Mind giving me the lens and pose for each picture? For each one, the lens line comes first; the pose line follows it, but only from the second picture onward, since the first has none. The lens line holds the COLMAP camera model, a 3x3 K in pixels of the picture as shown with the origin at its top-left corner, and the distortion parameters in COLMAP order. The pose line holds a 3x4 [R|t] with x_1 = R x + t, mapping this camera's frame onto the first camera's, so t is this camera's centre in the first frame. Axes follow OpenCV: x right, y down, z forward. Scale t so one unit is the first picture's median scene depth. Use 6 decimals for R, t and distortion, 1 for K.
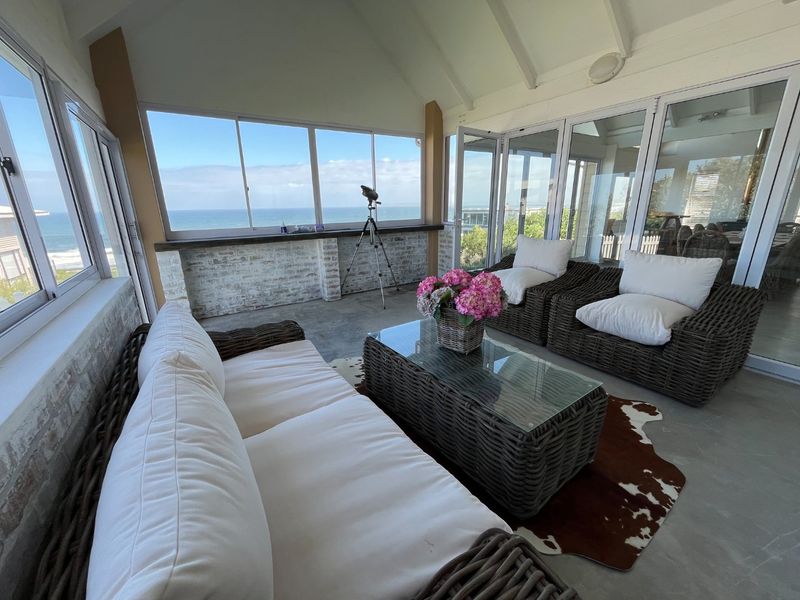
lens RADIAL K [[323.6, 0, 401.8], [0, 323.6, 301.0], [0, 0, 1]] dist [-0.007968, 0.001441]
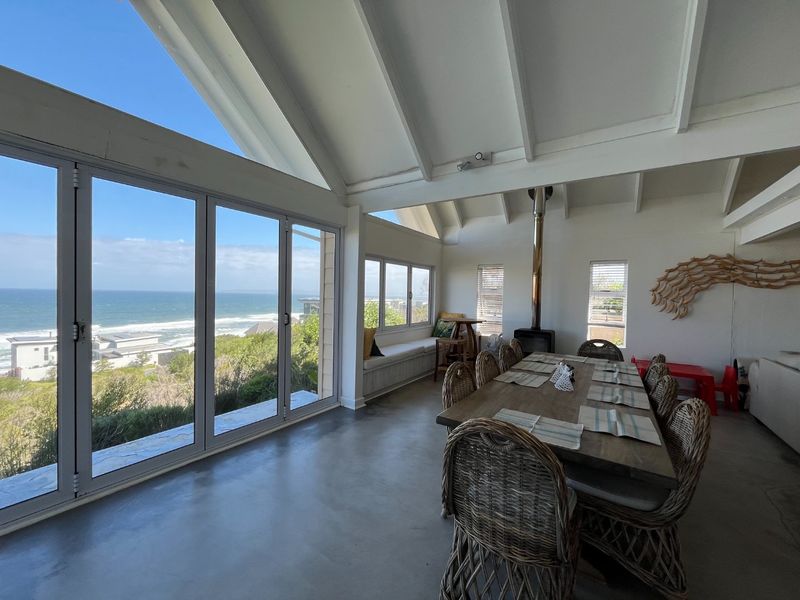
lens RADIAL K [[323.6, 0, 396.0], [0, 323.6, 300.1], [0, 0, 1]] dist [-0.007968, 0.001441]
pose [[0.913375, 0.031695, 0.405883, 0.393338], [0.078974, 0.964233, -0.253016, -0.131044], [-0.399385, 0.263153, 0.878204, 0.396110]]
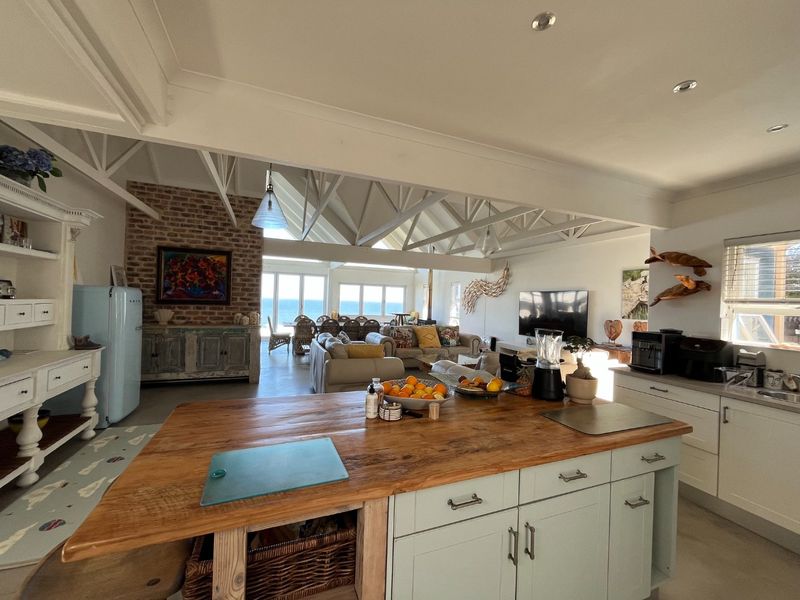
lens RADIAL K [[323.6, 0, 398.5], [0, 323.6, 300.0], [0, 0, 1]] dist [-0.007968, 0.001441]
pose [[0.978954, 0.053160, -0.197034, 1.065269], [-0.108416, 0.953440, -0.281420, 0.074709], [0.172900, 0.296859, 0.939138, -0.336290]]
